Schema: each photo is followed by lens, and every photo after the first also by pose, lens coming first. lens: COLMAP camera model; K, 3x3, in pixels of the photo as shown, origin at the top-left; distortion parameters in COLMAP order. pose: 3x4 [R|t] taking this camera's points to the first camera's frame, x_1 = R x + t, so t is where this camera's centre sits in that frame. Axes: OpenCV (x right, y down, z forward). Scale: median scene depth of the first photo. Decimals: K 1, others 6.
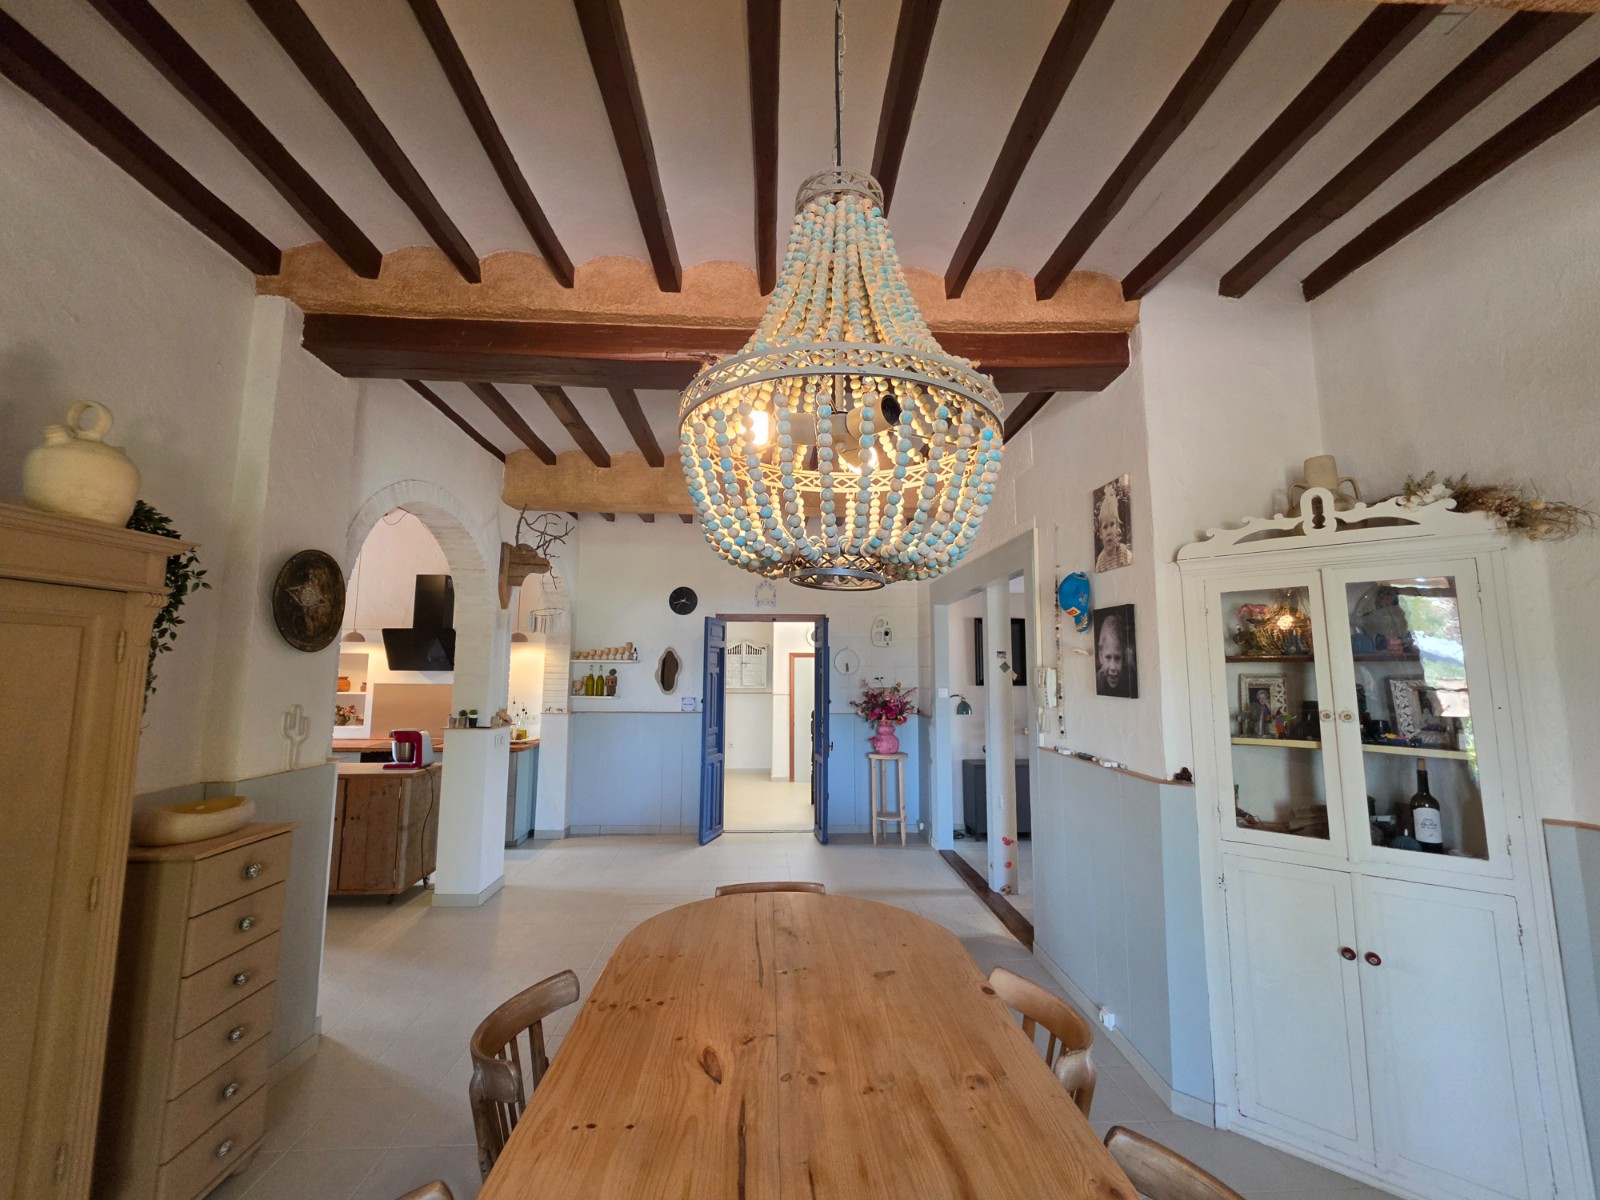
lens RADIAL K [[651.7, 0, 800.0], [0, 651.7, 600.0], [0, 0, 1]] dist [-0.000785, 0.000082]
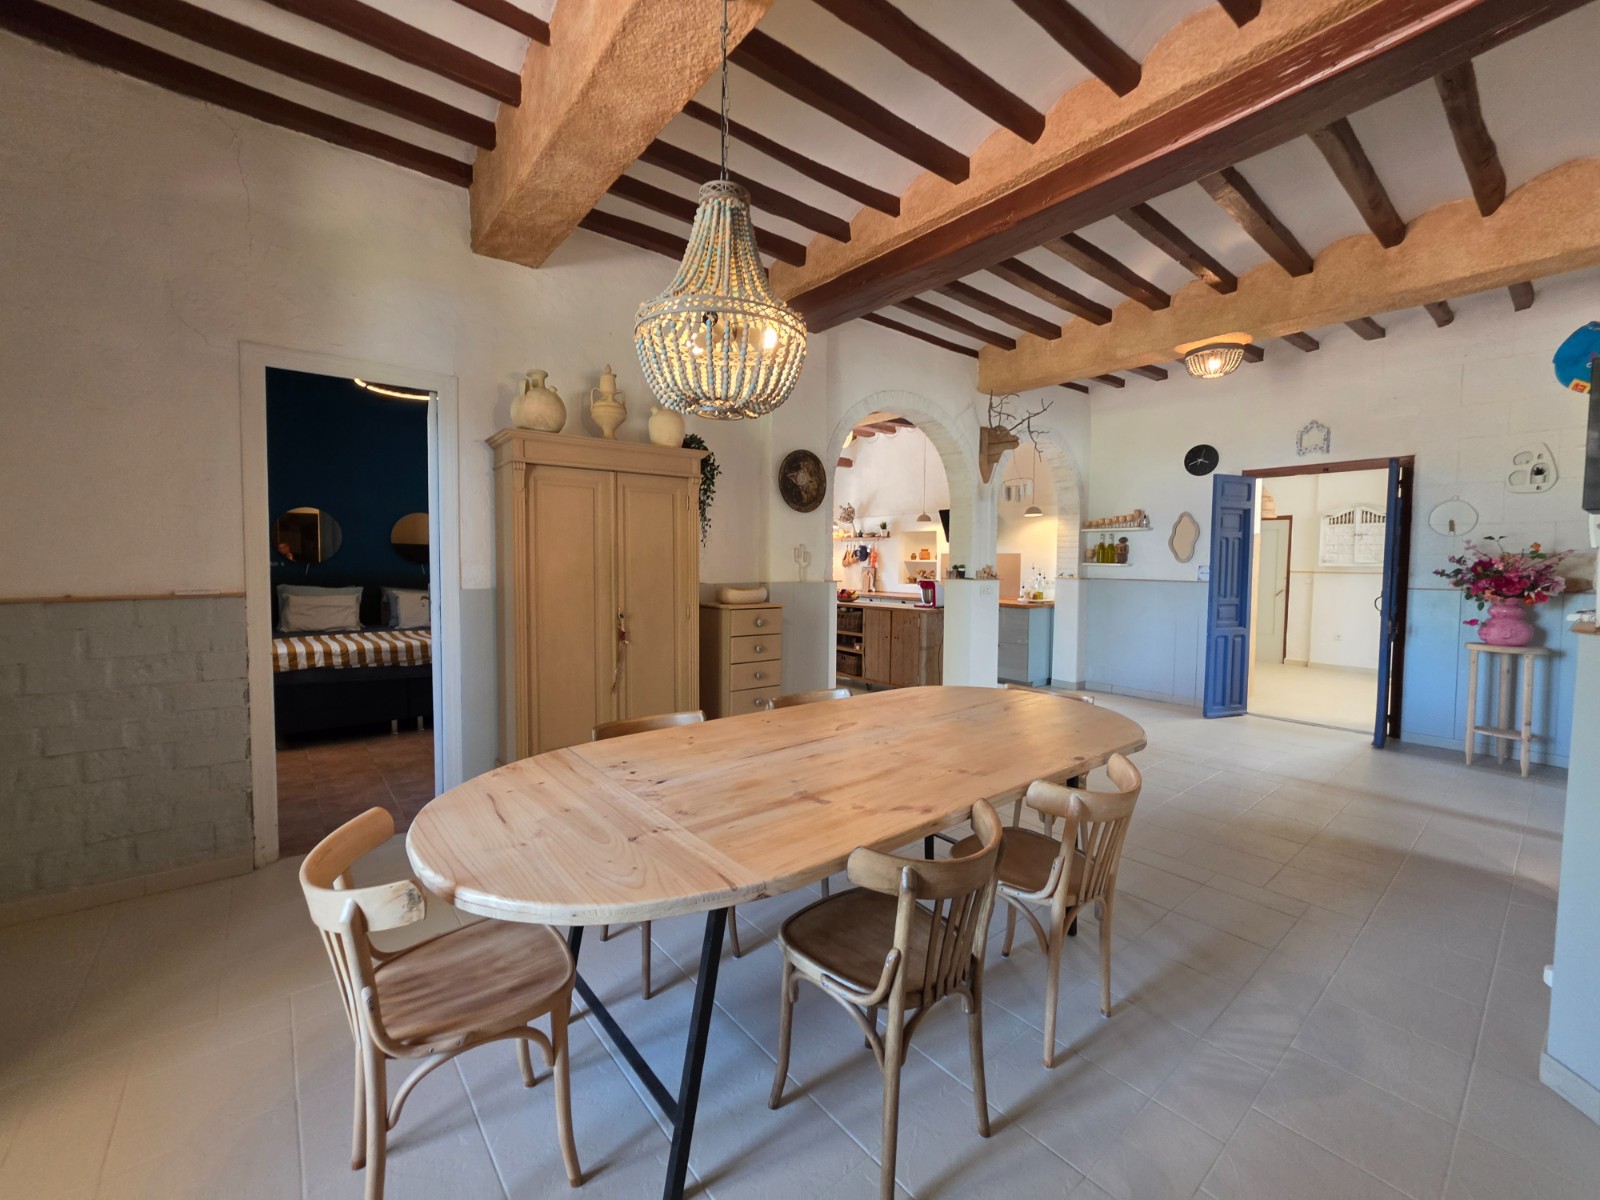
lens RADIAL K [[646.7, 0, 798.4], [0, 646.7, 594.8], [0, 0, 1]] dist [0.000679, 0.000095]
pose [[0.591873, 0.043161, -0.804875, 0.315606], [0.082591, 0.990062, 0.113827, 0.053950], [0.801788, -0.133847, 0.582426, -0.001384]]
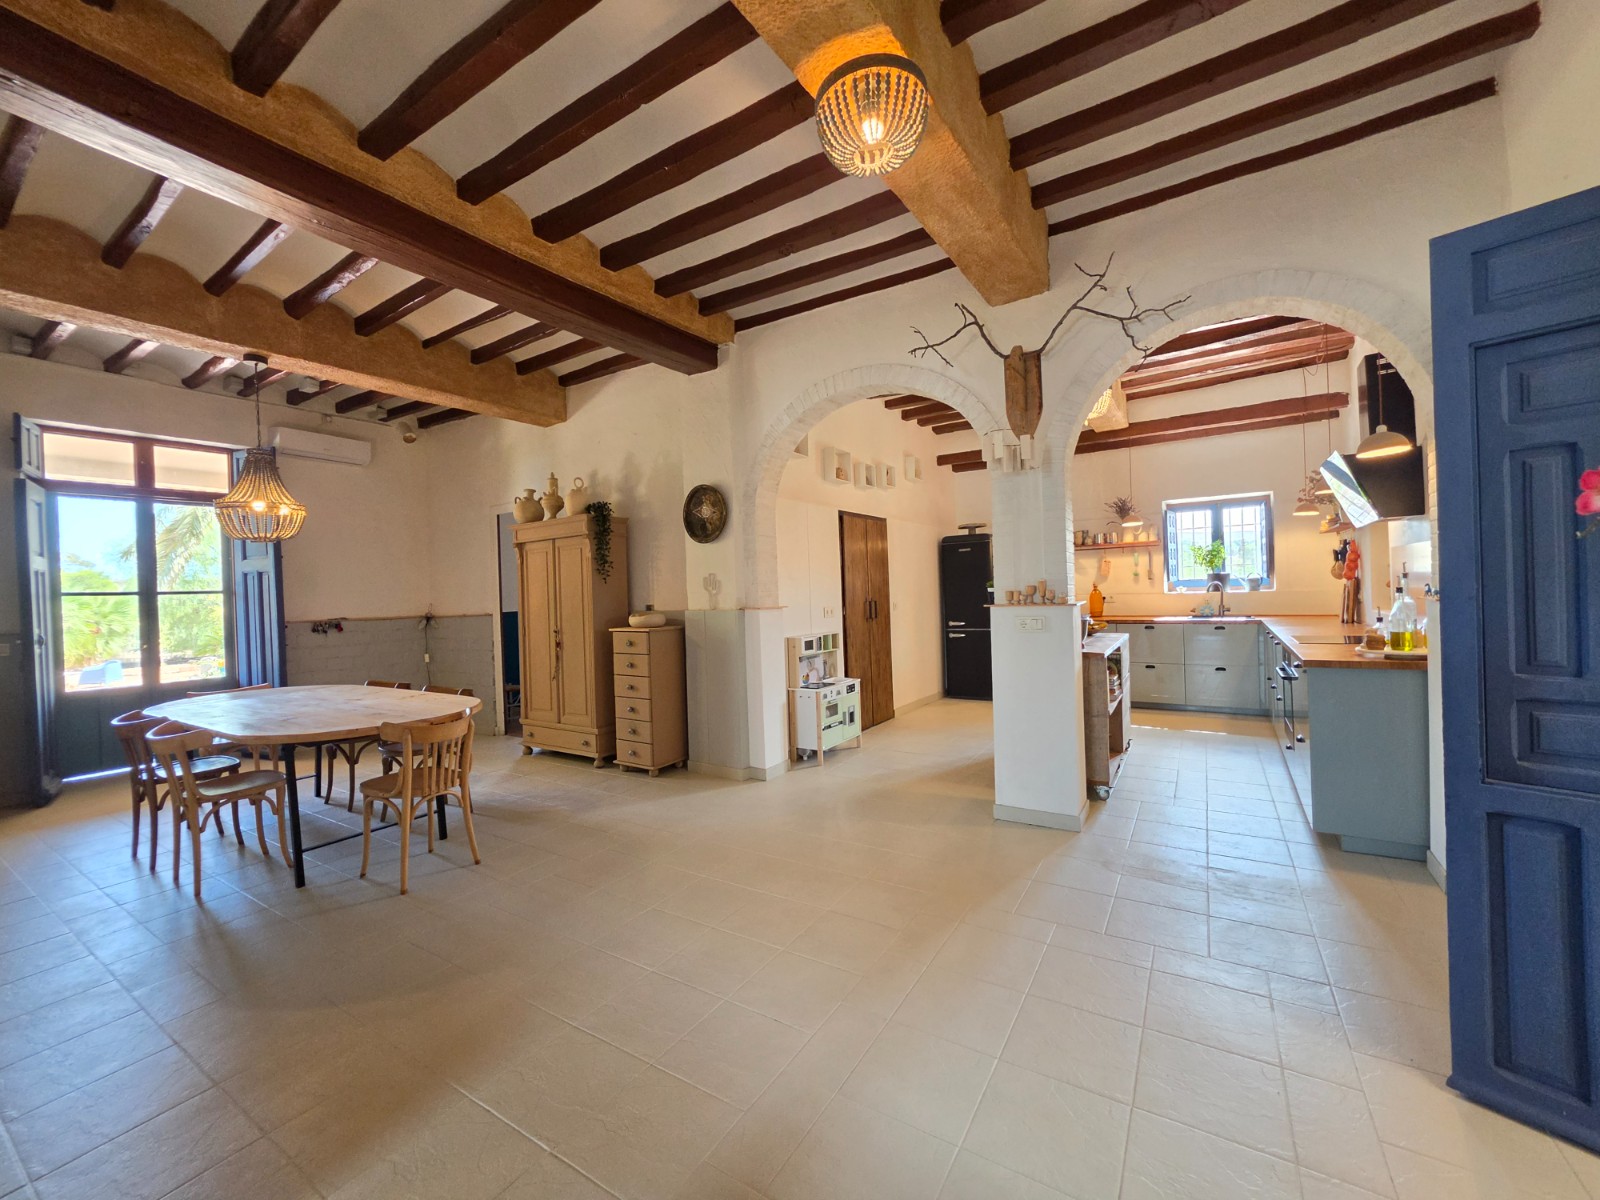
lens RADIAL K [[646.7, 0, 798.4], [0, 646.7, 594.8], [0, 0, 1]] dist [0.000679, 0.000095]
pose [[-0.579466, 0.018647, -0.814783, 0.284107], [0.120864, 0.990650, -0.063285, 0.194964], [0.805985, -0.135149, -0.576302, 1.191457]]
